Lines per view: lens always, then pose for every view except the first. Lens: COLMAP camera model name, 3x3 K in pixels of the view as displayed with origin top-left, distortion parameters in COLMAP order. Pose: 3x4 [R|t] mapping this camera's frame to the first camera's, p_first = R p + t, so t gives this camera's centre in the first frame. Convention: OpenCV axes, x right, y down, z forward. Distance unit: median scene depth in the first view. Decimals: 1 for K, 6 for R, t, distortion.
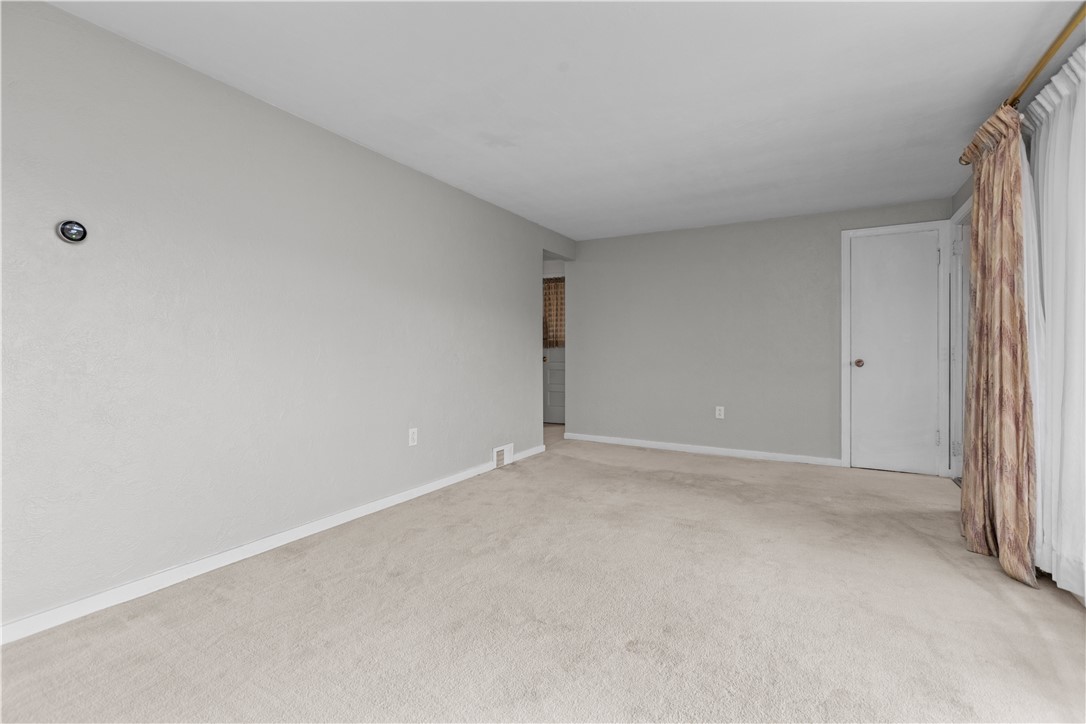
lens RADIAL K [[493.2, 0, 542.8], [0, 493.2, 343.0], [0, 0, 1]] dist [-0.001000, -0.000088]
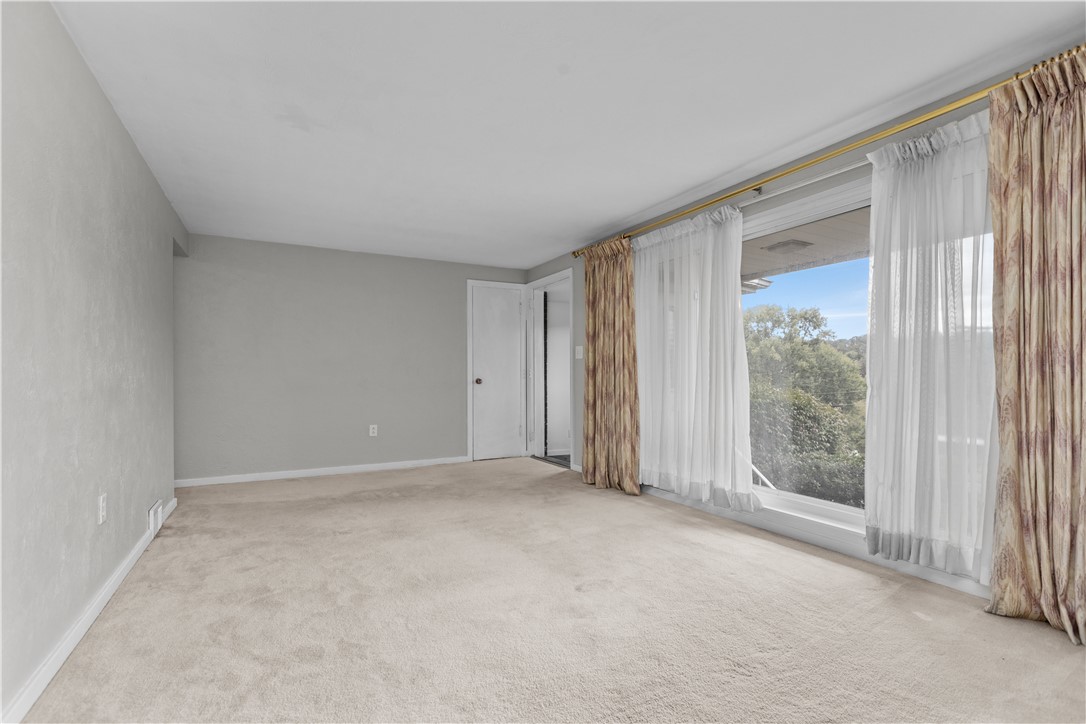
lens RADIAL K [[499.4, 0, 543.0], [0, 499.4, 362.0], [0, 0, 1]] dist [-0.000583, 0.000278]
pose [[0.530272, 0.014716, 0.847700, -0.693662], [-0.010144, 0.999888, -0.011013, 0.004191], [-0.847767, -0.002759, 0.530362, 0.240689]]
